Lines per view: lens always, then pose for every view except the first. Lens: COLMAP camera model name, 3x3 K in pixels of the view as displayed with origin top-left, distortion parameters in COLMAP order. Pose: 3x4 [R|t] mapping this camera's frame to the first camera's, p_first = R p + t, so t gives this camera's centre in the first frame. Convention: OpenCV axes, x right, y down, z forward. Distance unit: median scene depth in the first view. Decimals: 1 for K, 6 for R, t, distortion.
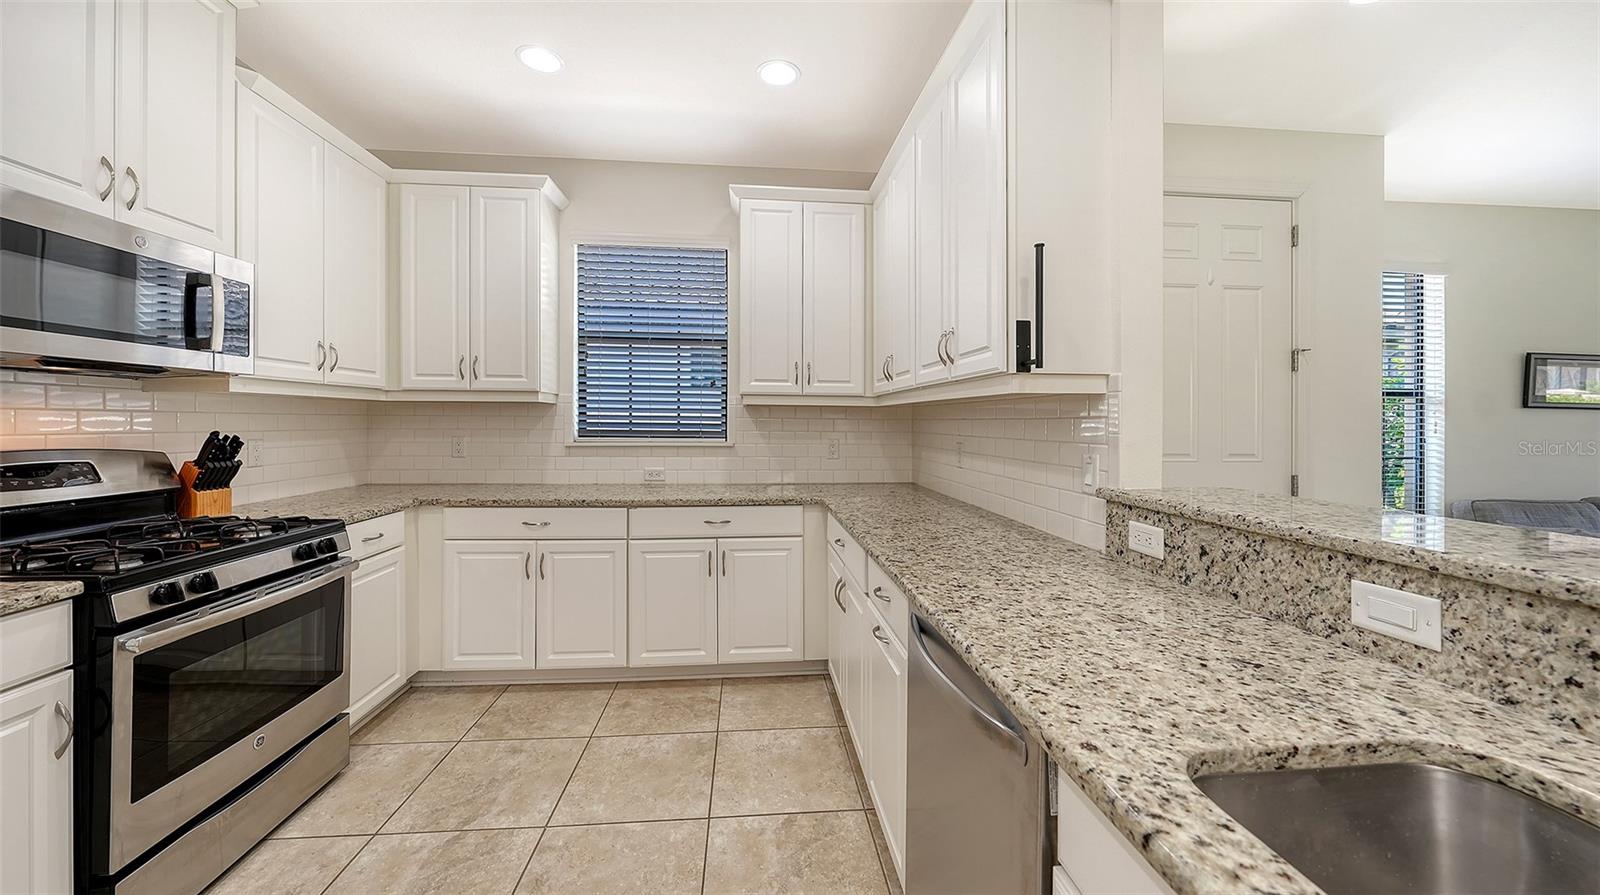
lens RADIAL K [[565.8, 0, 806.3], [0, 565.8, 421.9], [0, 0, 1]] dist [-0.007237, -0.000107]
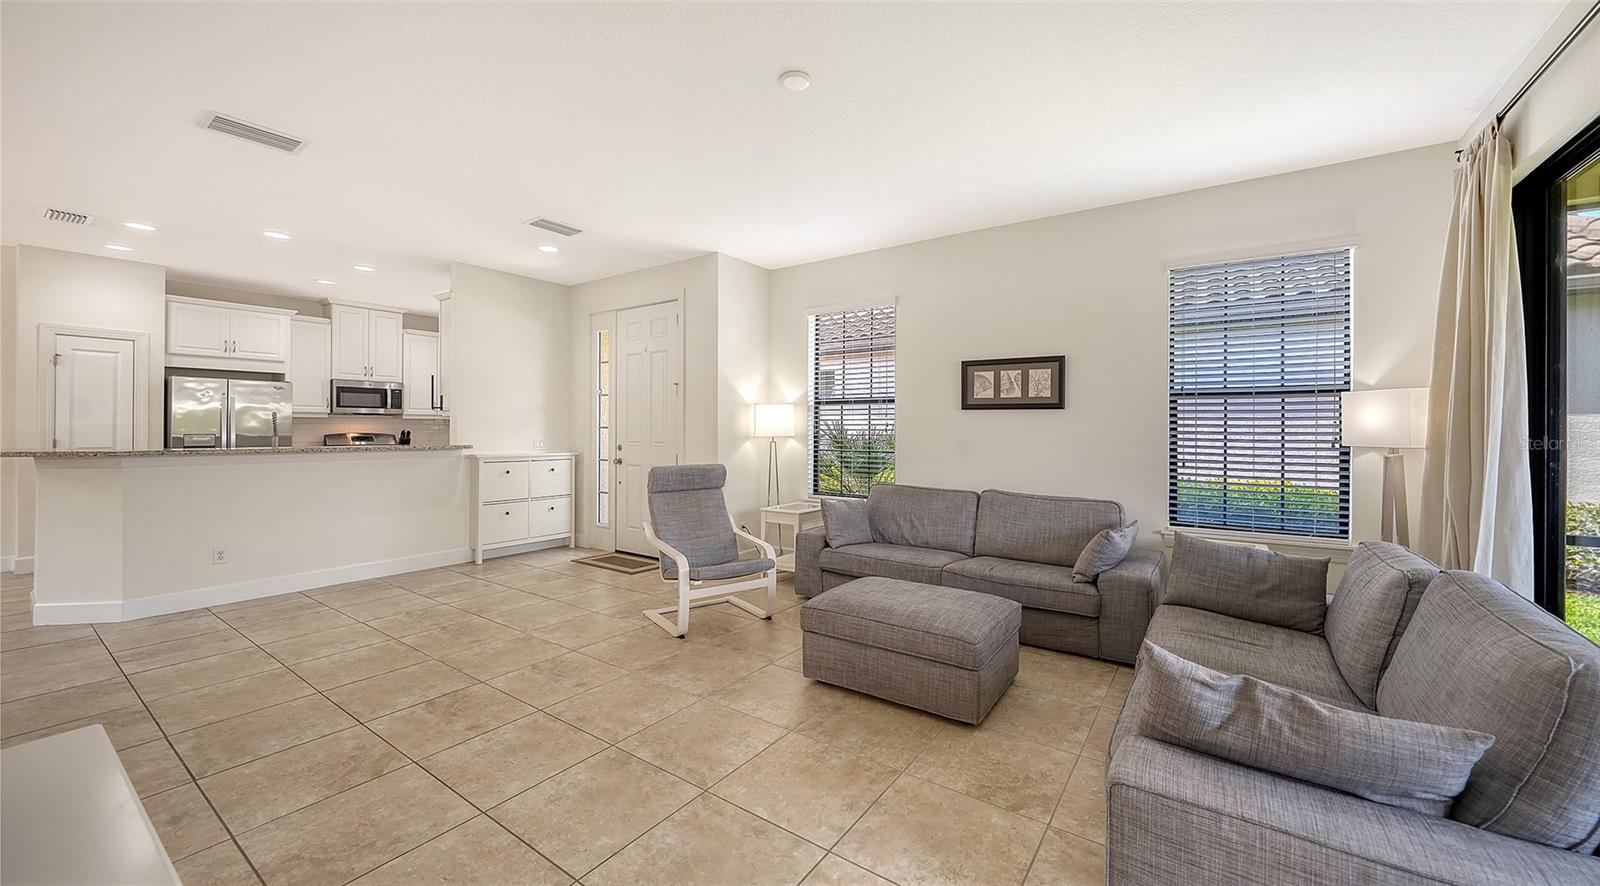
lens RADIAL K [[605.6, 0, 800.0], [0, 605.6, 443.0], [0, 0, 1]] dist [-0.000569, -0.000037]
pose [[0.755625, 0.008584, -0.654949, 2.581823], [0.000354, 0.999909, 0.013514, 0.037691], [0.655005, -0.010443, 0.755552, -0.213743]]
